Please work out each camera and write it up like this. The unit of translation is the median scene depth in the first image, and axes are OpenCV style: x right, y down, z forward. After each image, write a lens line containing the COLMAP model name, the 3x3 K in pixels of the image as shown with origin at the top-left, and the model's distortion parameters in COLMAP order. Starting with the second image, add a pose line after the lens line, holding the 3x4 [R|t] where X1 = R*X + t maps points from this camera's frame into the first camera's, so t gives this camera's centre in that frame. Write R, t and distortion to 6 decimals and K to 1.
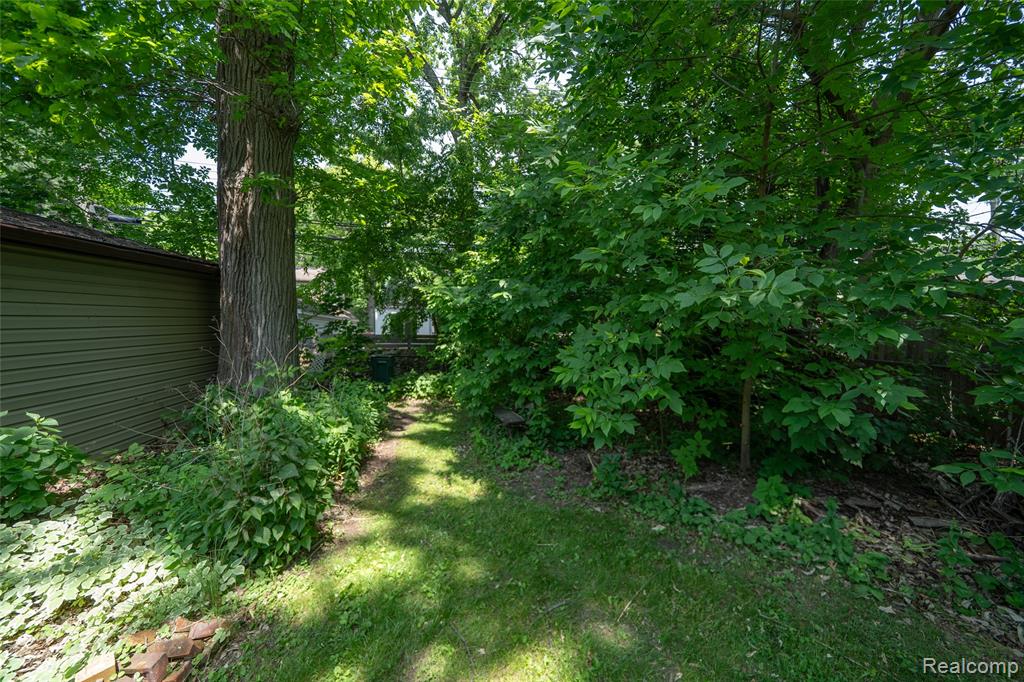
lens RADIAL K [[354.4, 0, 512.2], [0, 354.4, 337.1], [0, 0, 1]] dist [-0.006456, -0.000045]
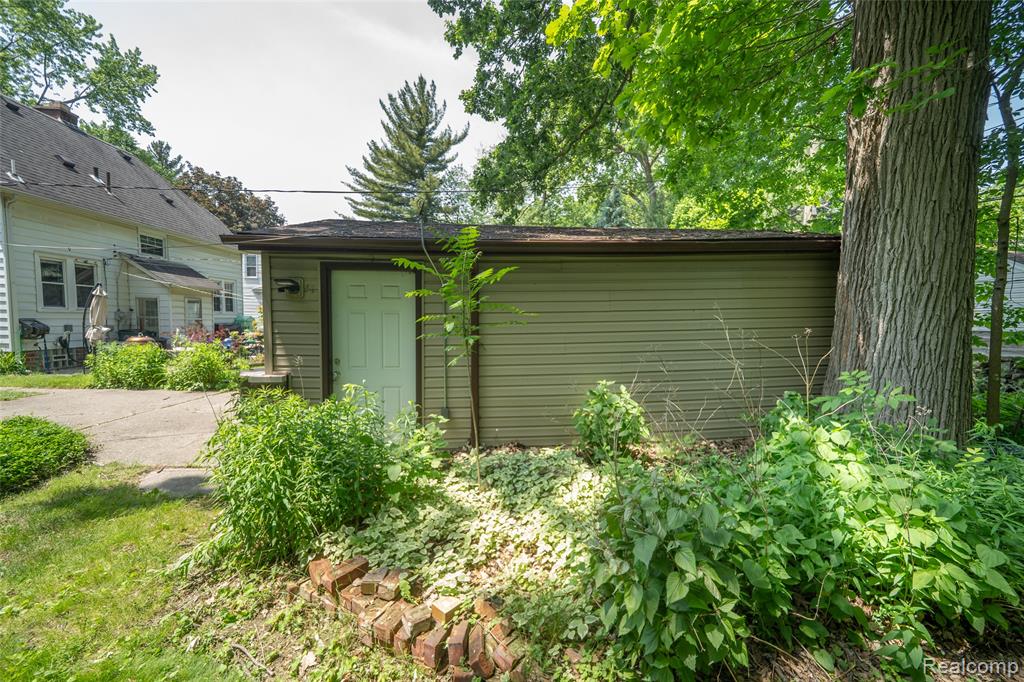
lens RADIAL K [[385.1, 0, 512.0], [0, 385.1, 341.0], [0, 0, 1]] dist [0.000693, 0.000145]
pose [[-0.038216, 0.051662, -0.997933, 0.025251], [-0.027245, 0.998238, 0.052721, -0.006131], [0.998898, 0.029204, -0.036741, 0.343338]]
